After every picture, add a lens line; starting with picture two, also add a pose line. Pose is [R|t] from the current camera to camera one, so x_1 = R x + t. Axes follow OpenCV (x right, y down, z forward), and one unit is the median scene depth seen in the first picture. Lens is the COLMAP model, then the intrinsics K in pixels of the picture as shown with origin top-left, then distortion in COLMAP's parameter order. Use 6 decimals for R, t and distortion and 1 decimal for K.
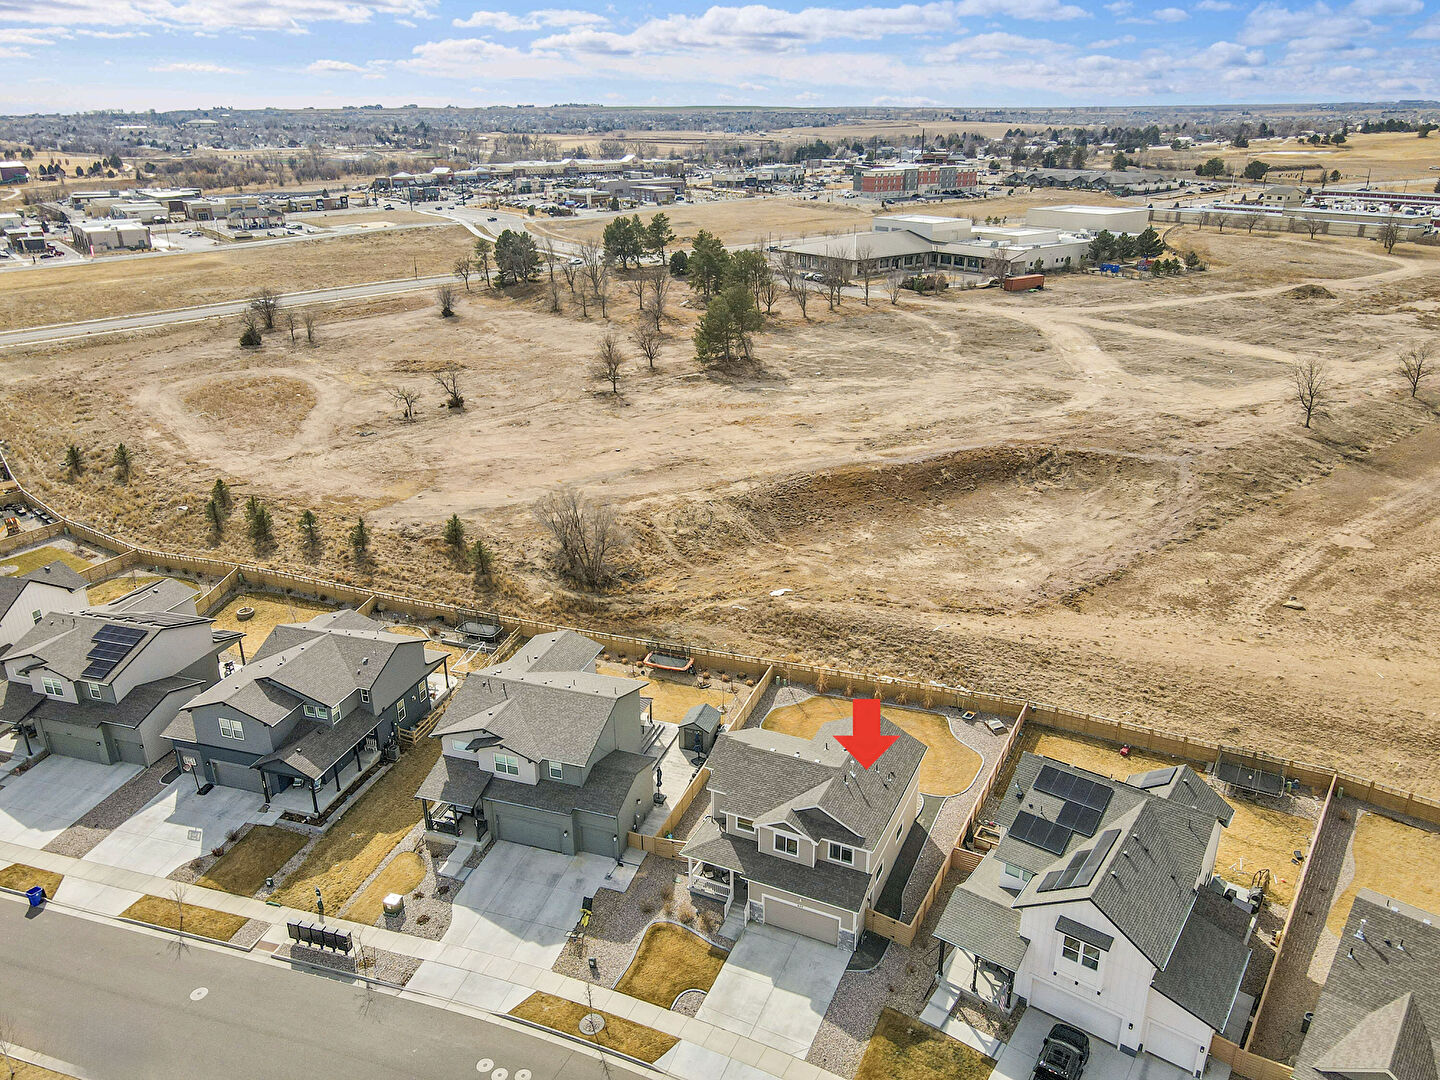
lens RADIAL K [[1053.7, 0, 720.0], [0, 1053.7, 540.0], [0, 0, 1]] dist [-0.005236, 0.033643]
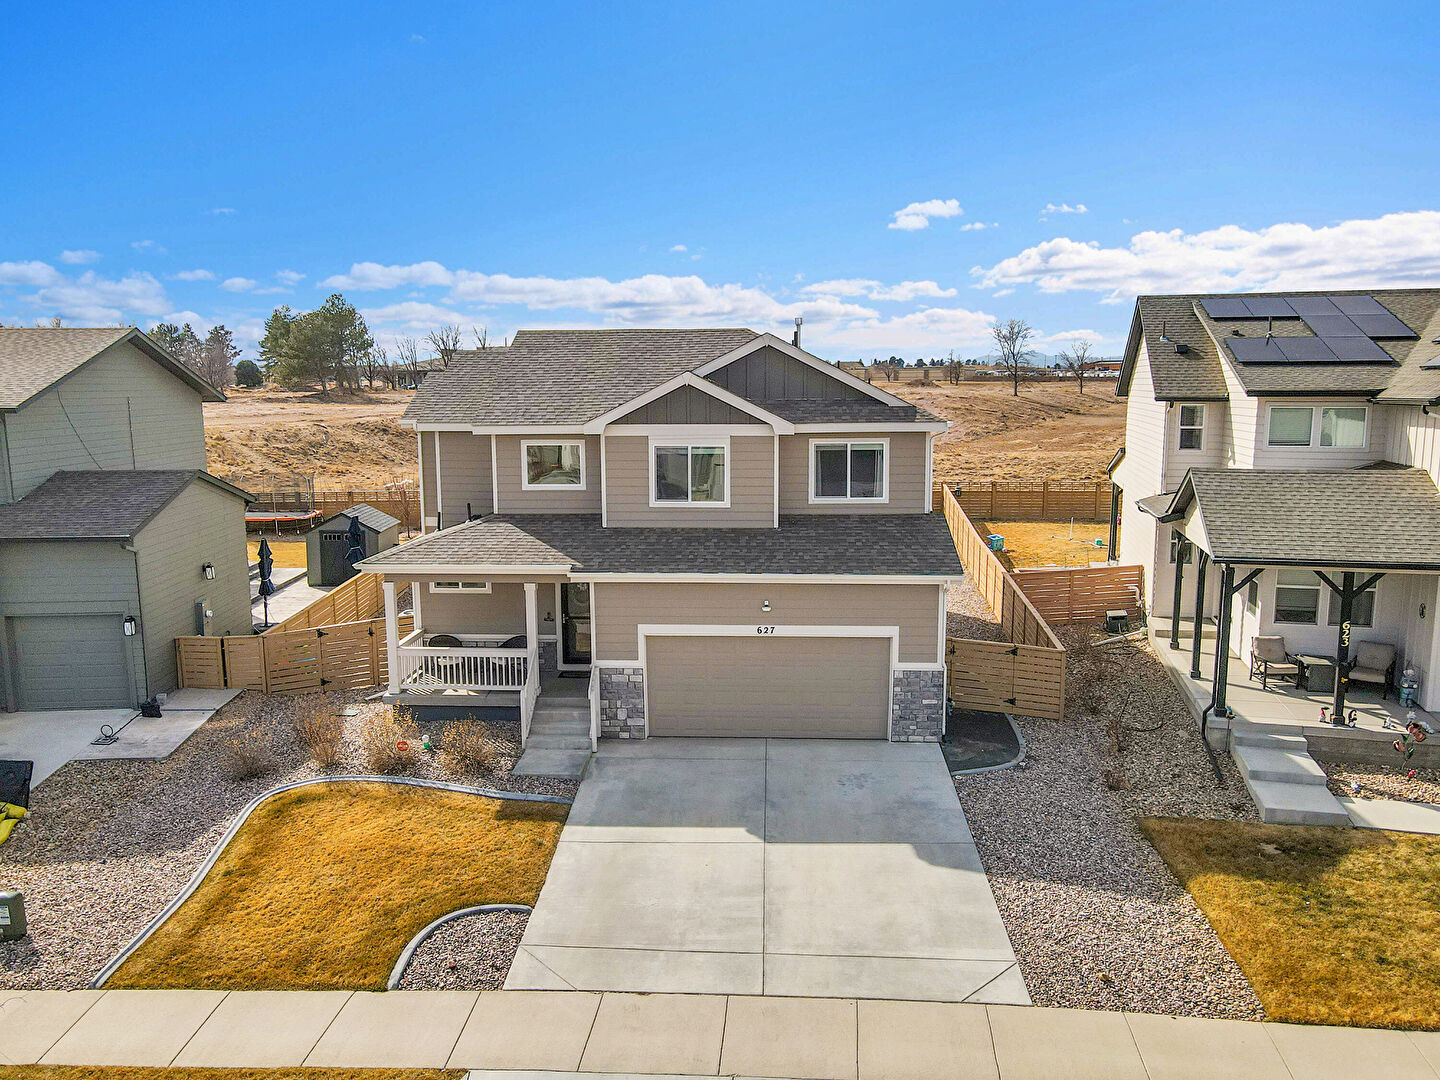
lens RADIAL K [[1059.2, 0, 720.0], [0, 1059.2, 540.0], [0, 0, 1]] dist [0.010209, 0.005872]
pose [[0.926683, -0.055673, 0.371698, -0.029756], [0.140146, 0.968827, -0.204287, 0.201778], [-0.348738, 0.241402, 0.905598, 0.367244]]
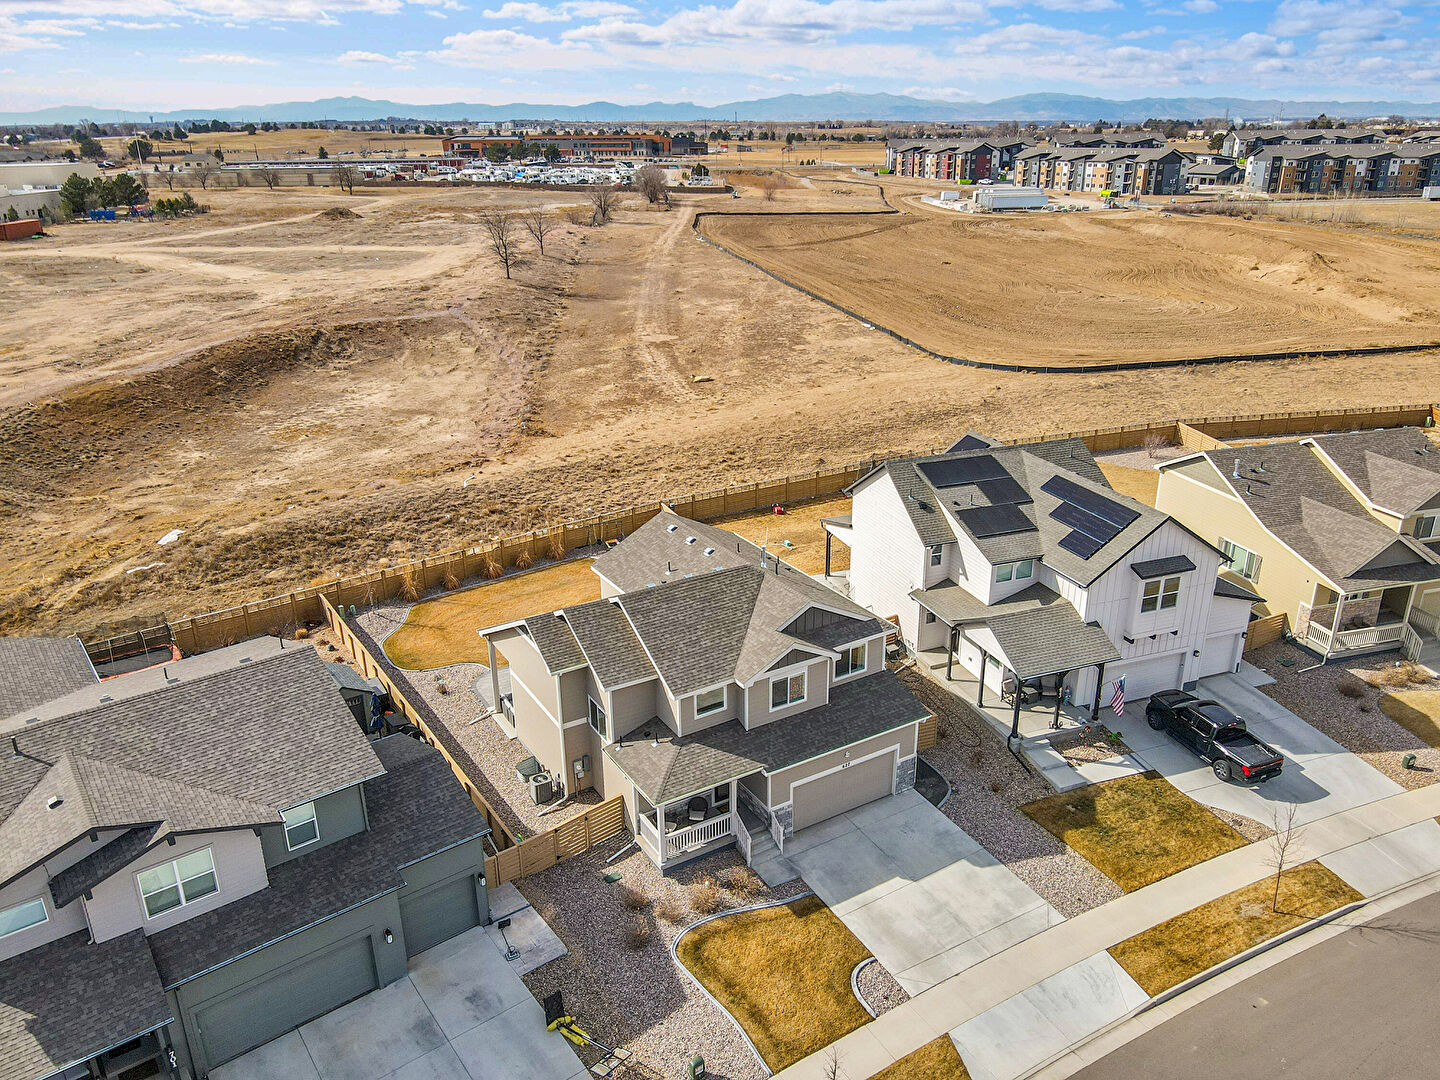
lens RADIAL K [[1053.7, 0, 720.0], [0, 1053.7, 540.0], [0, 0, 1]] dist [-0.005236, 0.033643]
pose [[0.559977, -0.303744, 0.770821, -0.210965], [0.316539, 0.938228, 0.139755, 0.059271], [-0.765656, 0.165735, 0.621533, 0.339635]]
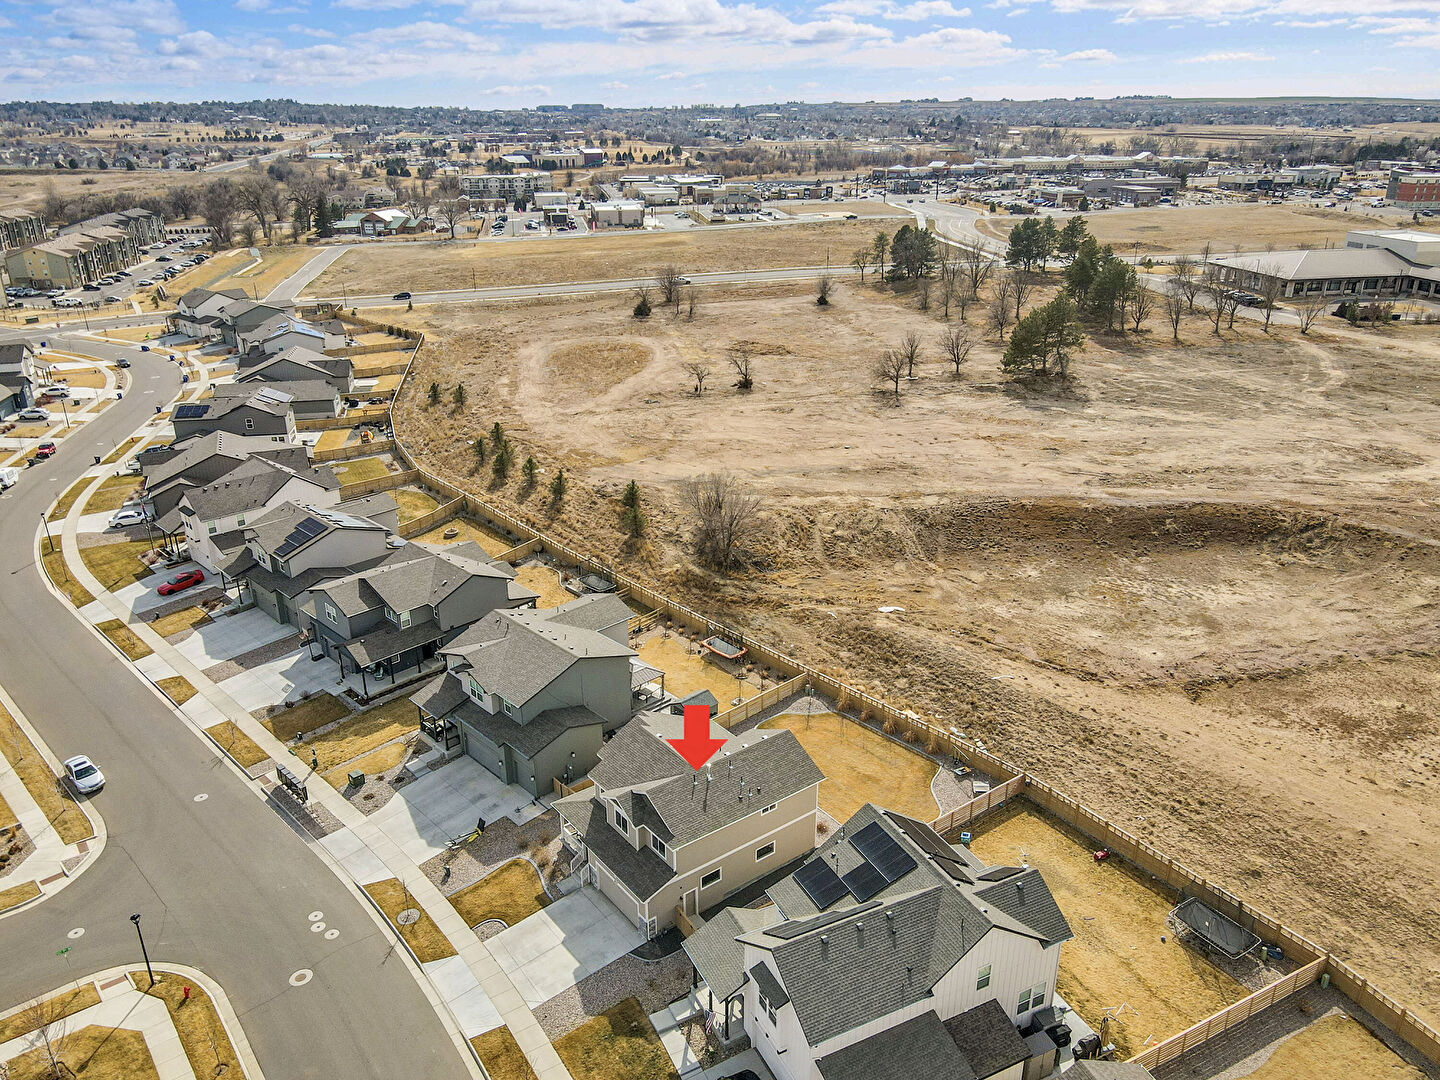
lens RADIAL K [[1053.7, 0, 720.0], [0, 1053.7, 540.0], [0, 0, 1]] dist [-0.005236, 0.033643]
pose [[0.886426, 0.178187, -0.427197, 0.289606], [-0.175697, 0.983387, 0.045610, -0.027110], [0.428227, 0.034628, 0.903007, 0.046355]]
